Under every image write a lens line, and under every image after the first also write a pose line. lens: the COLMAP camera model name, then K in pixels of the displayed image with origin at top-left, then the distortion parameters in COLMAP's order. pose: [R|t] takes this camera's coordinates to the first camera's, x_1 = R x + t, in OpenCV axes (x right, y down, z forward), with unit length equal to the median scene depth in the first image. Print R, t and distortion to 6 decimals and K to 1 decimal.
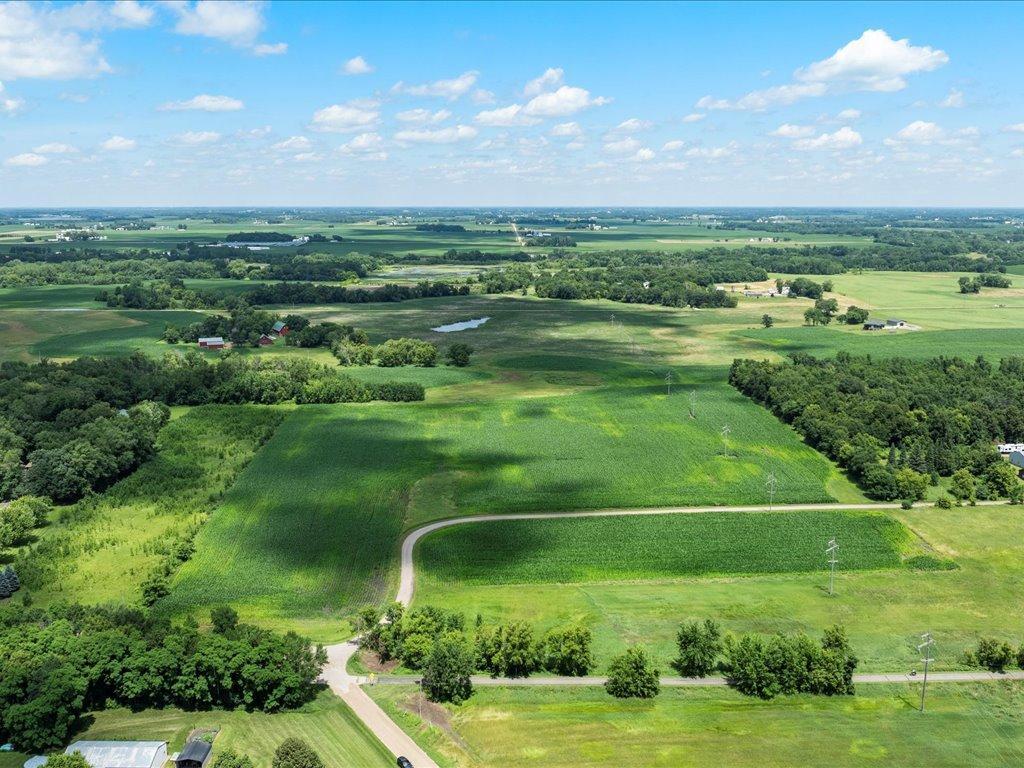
lens RADIAL K [[959.8, 0, 520.6], [0, 959.8, 387.7], [0, 0, 1]] dist [-0.025321, 0.000000]
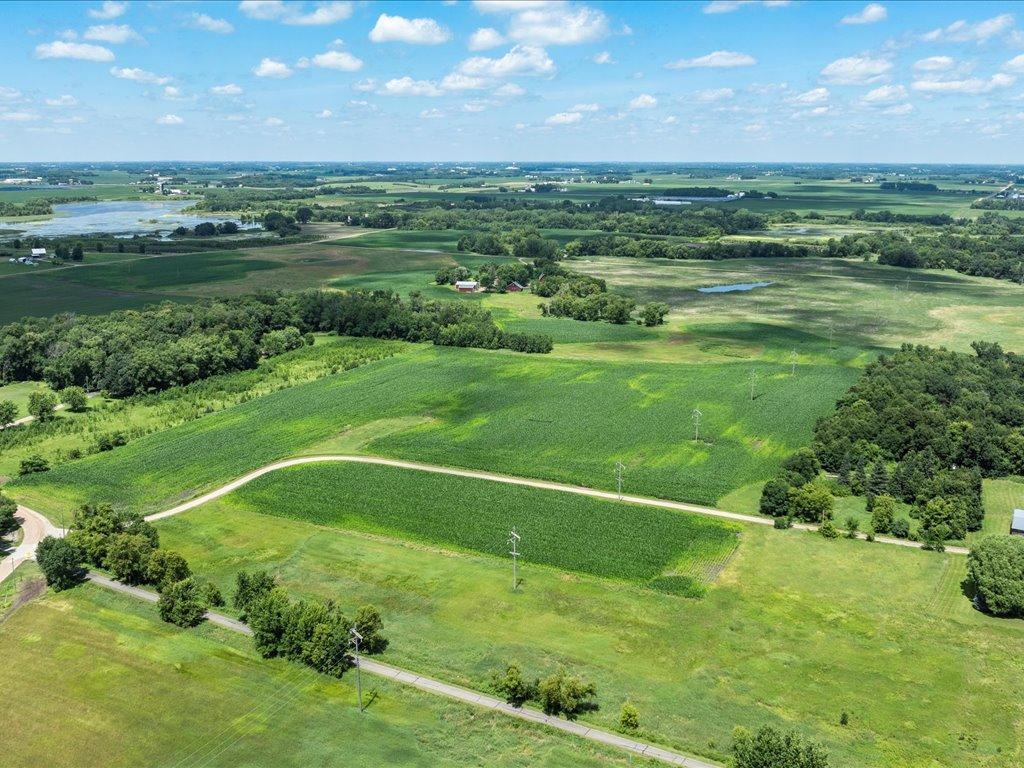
lens RADIAL K [[959.8, 0, 516.7], [0, 959.8, 377.6], [0, 0, 1]] dist [-0.025321, 0.000000]
pose [[0.864821, 0.111963, -0.489438, 0.180214], [-0.095151, 0.993702, 0.059187, -0.008839], [0.492982, -0.004616, 0.870027, 0.051569]]
